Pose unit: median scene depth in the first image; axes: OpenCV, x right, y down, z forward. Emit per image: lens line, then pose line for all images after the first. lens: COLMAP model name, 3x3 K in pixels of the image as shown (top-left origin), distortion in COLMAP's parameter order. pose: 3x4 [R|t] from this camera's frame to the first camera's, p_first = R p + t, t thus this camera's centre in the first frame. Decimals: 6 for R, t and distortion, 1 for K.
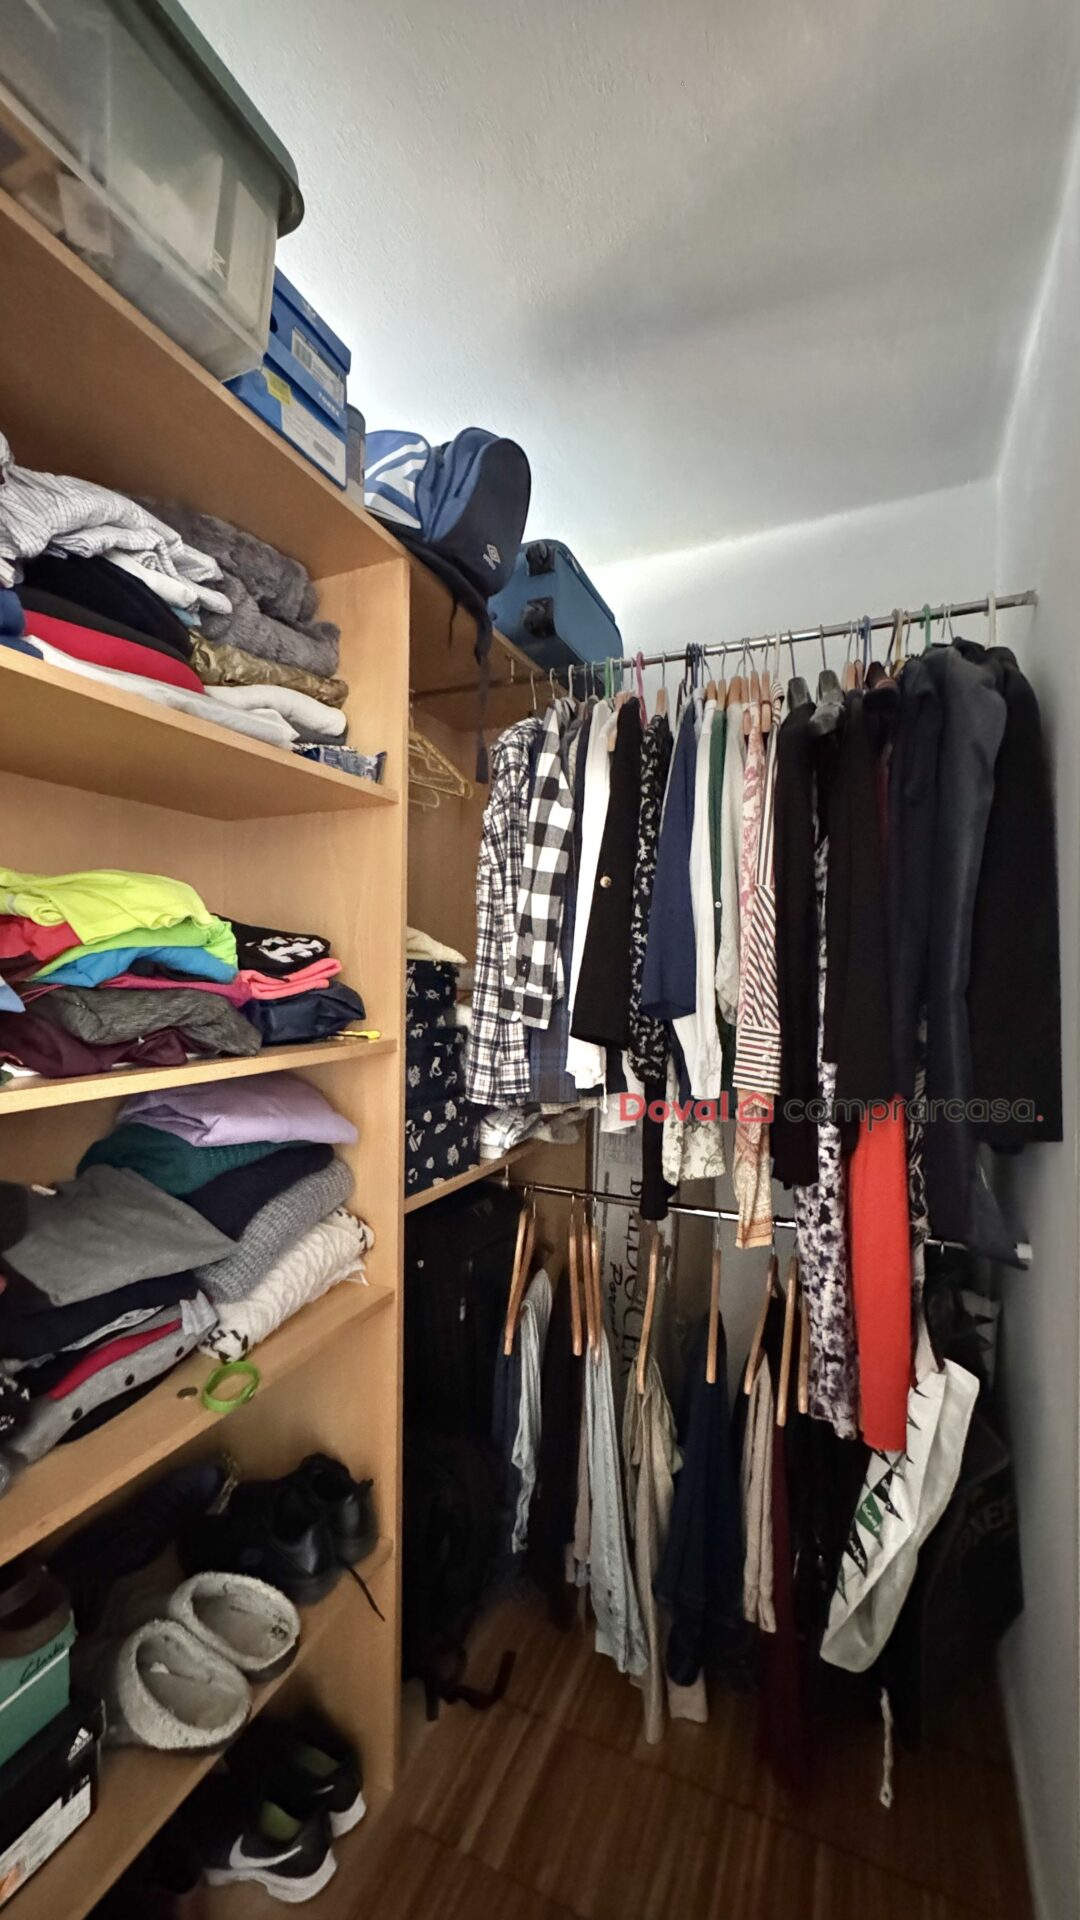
lens RADIAL K [[766.1, 0, 533.4], [0, 766.1, 959.3], [0, 0, 1]] dist [-0.000412, -0.000194]
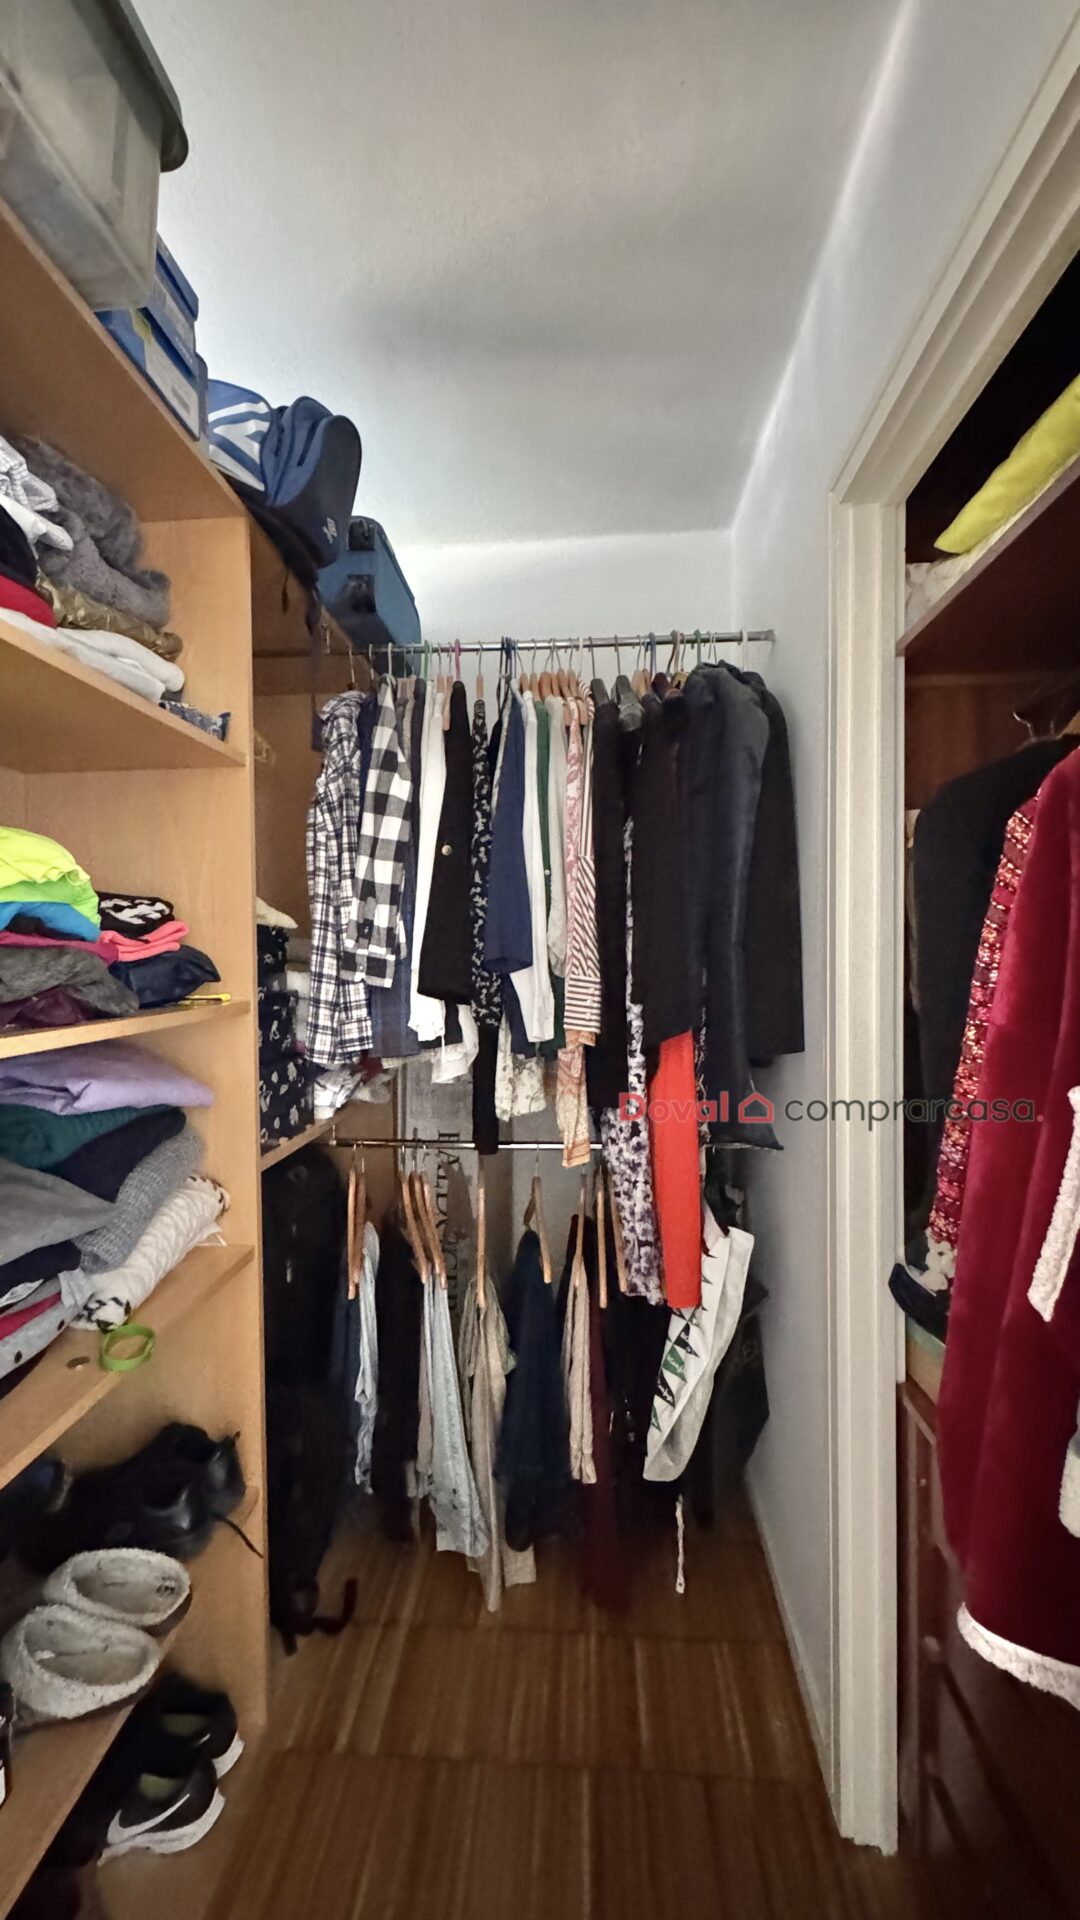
lens RADIAL K [[766.1, 0, 533.4], [0, 766.1, 959.3], [0, 0, 1]] dist [-0.000412, -0.000194]
pose [[0.938938, -0.022612, 0.343342, -0.174822], [0.013601, 0.999498, 0.028631, 0.026004], [-0.343817, -0.022213, 0.938774, -0.075722]]
